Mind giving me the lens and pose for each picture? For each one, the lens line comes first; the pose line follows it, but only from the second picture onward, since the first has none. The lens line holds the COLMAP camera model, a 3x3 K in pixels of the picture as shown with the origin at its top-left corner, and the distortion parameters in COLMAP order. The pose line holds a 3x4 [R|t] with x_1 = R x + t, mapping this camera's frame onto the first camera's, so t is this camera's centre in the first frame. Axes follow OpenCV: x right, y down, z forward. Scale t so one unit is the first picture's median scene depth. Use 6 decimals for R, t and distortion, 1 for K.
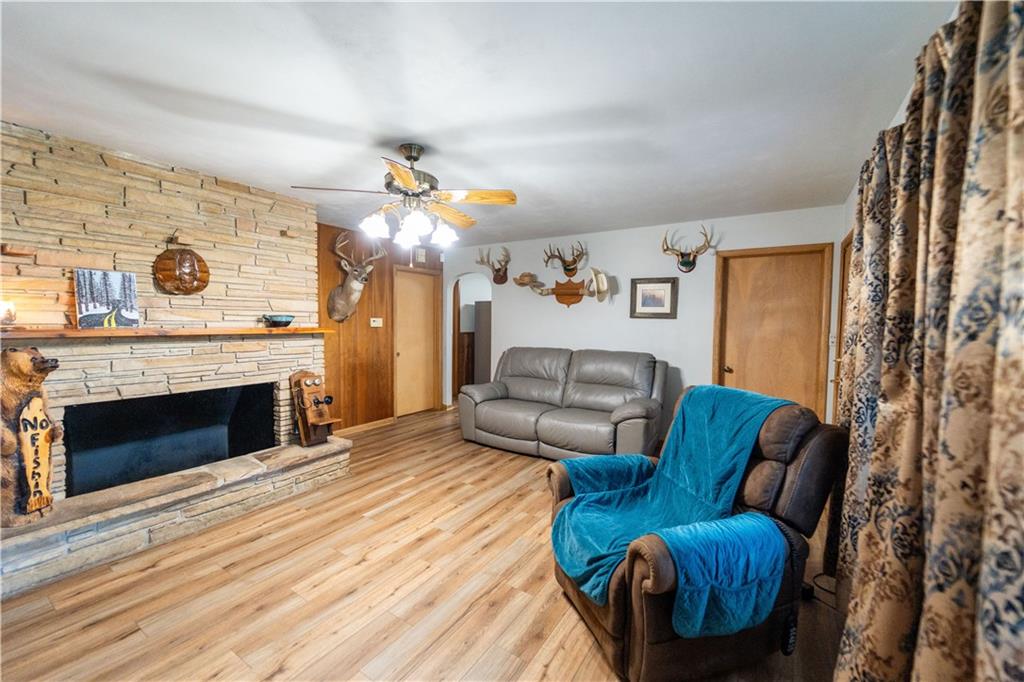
lens RADIAL K [[407.5, 0, 514.1], [0, 407.5, 340.2], [0, 0, 1]] dist [0.000679, -0.000744]
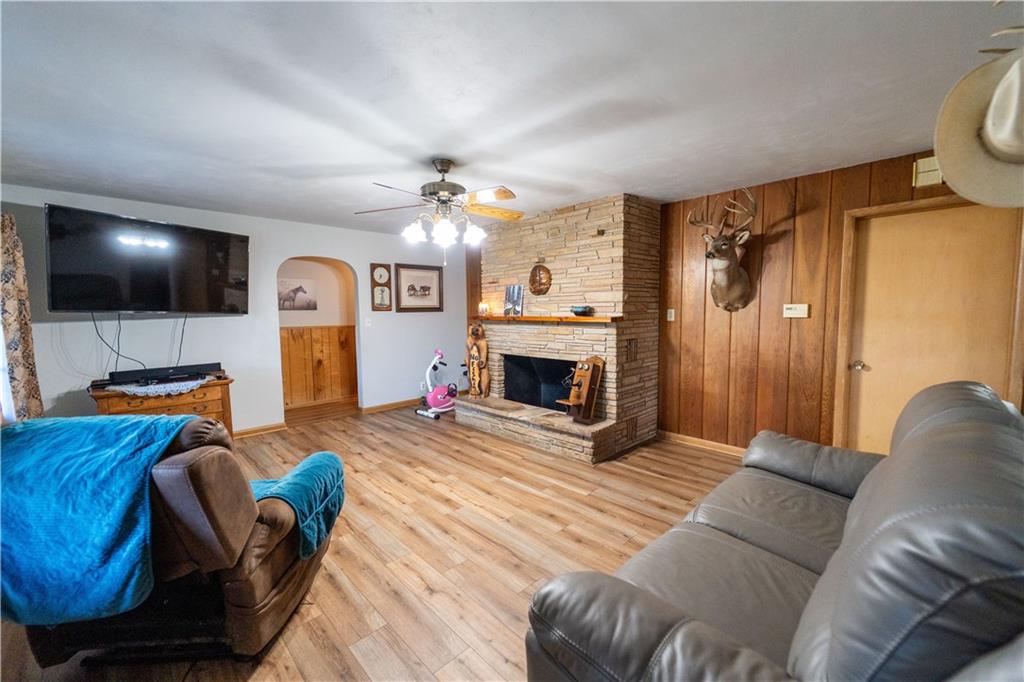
lens RADIAL K [[407.5, 0, 514.1], [0, 407.5, 340.2], [0, 0, 1]] dist [0.000679, -0.000744]
pose [[-0.230705, 0.064357, -0.970893, 0.714469], [-0.036785, 0.996520, 0.074796, -0.050532], [0.972328, 0.052970, -0.227535, 1.237610]]
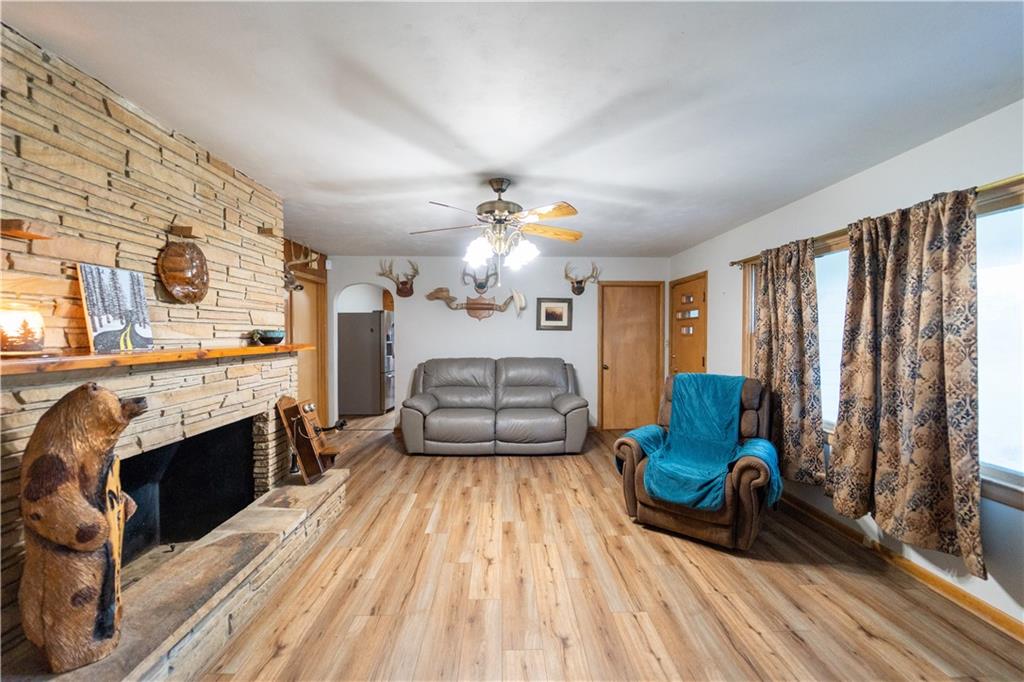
lens RADIAL K [[406.9, 0, 512.0], [0, 406.9, 341.0], [0, 0, 1]] dist [-0.000771, -0.001092]
pose [[0.828922, -0.022321, 0.558919, -0.714855], [0.036105, 0.999255, -0.013641, -0.011996], [-0.558198, 0.031487, 0.829110, 0.054434]]
